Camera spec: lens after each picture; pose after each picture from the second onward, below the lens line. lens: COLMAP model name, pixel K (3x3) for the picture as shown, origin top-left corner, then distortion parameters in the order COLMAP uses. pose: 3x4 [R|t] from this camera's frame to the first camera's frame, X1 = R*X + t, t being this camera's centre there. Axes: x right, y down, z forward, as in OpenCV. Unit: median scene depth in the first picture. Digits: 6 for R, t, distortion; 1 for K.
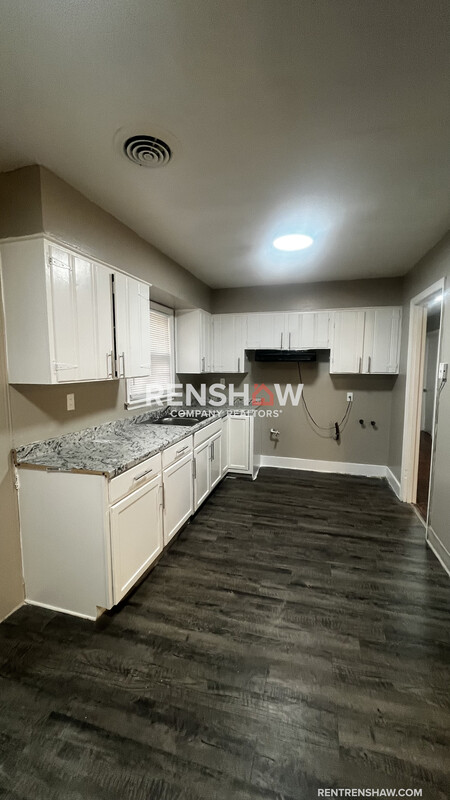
lens RADIAL K [[327.1, 0, 224.4], [0, 327.1, 397.2], [0, 0, 1]] dist [0.003226, 0.000664]
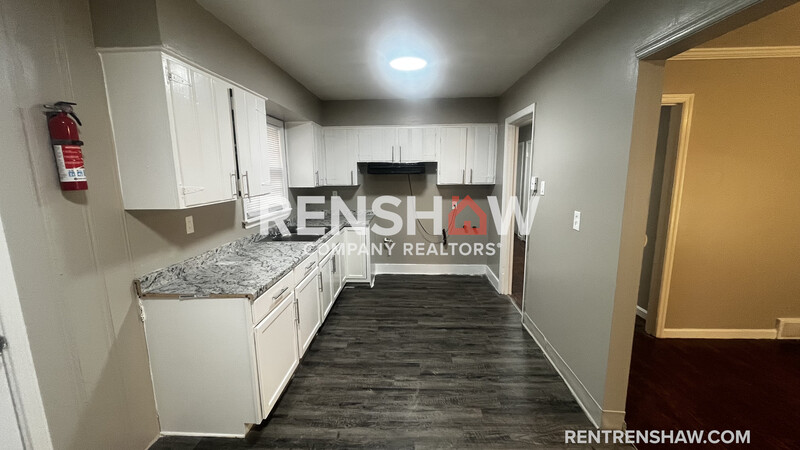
lens RADIAL K [[327.1, 0, 398.1], [0, 327.1, 224.7], [0, 0, 1]] dist [0.003226, 0.000664]
pose [[0.972553, -0.048270, 0.227621, -0.100888], [0.033982, 0.997222, 0.066279, -0.027960], [-0.230188, -0.056725, 0.971491, -0.057142]]
